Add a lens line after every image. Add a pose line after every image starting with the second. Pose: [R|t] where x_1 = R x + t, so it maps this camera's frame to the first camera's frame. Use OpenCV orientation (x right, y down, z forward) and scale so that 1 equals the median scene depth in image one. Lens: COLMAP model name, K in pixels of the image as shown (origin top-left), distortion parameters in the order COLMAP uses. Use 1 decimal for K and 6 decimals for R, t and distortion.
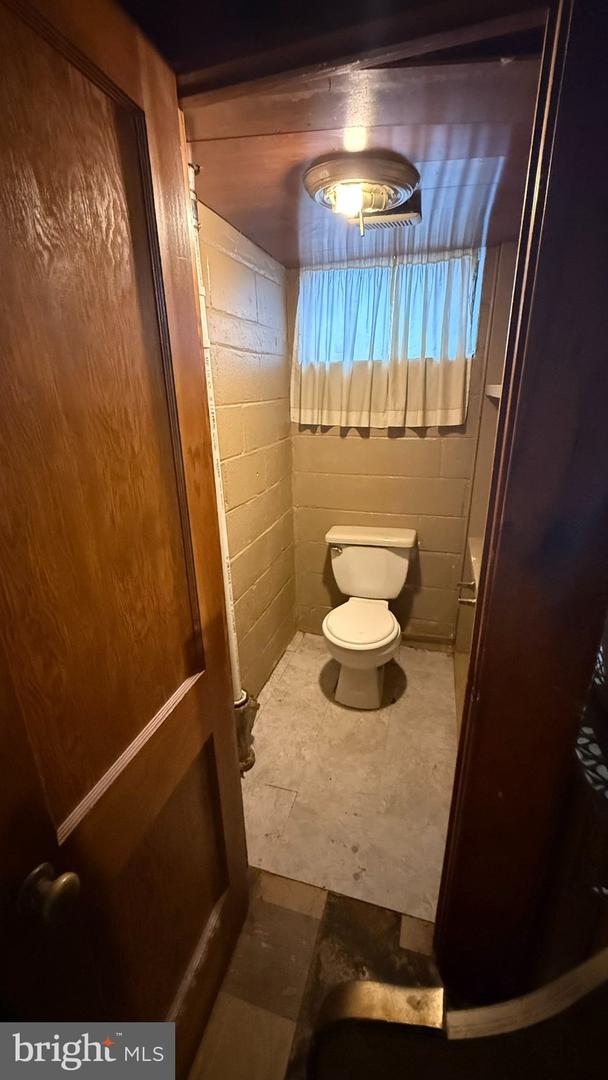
lens RADIAL K [[429.4, 0, 306.3], [0, 429.4, 536.4], [0, 0, 1]] dist [-0.001071, 0.000641]
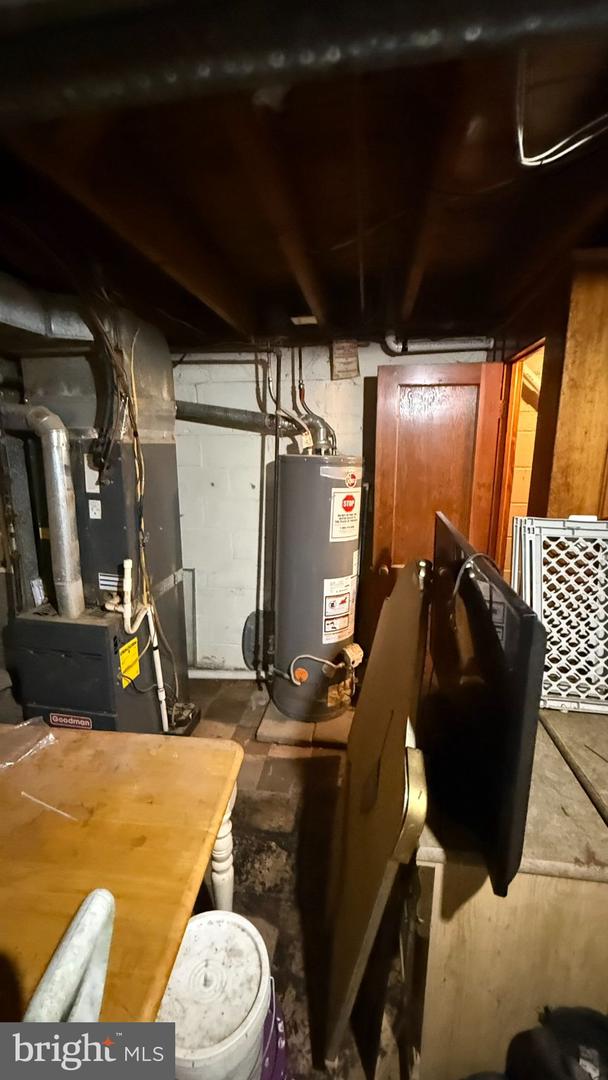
lens RADIAL K [[429.4, 0, 306.3], [0, 429.4, 536.4], [0, 0, 1]] dist [-0.001071, 0.000641]
pose [[0.140368, 0.207061, -0.968206, 2.651011], [-0.326610, 0.932833, 0.152145, 0.065241], [0.934678, 0.294869, 0.198568, -0.534058]]
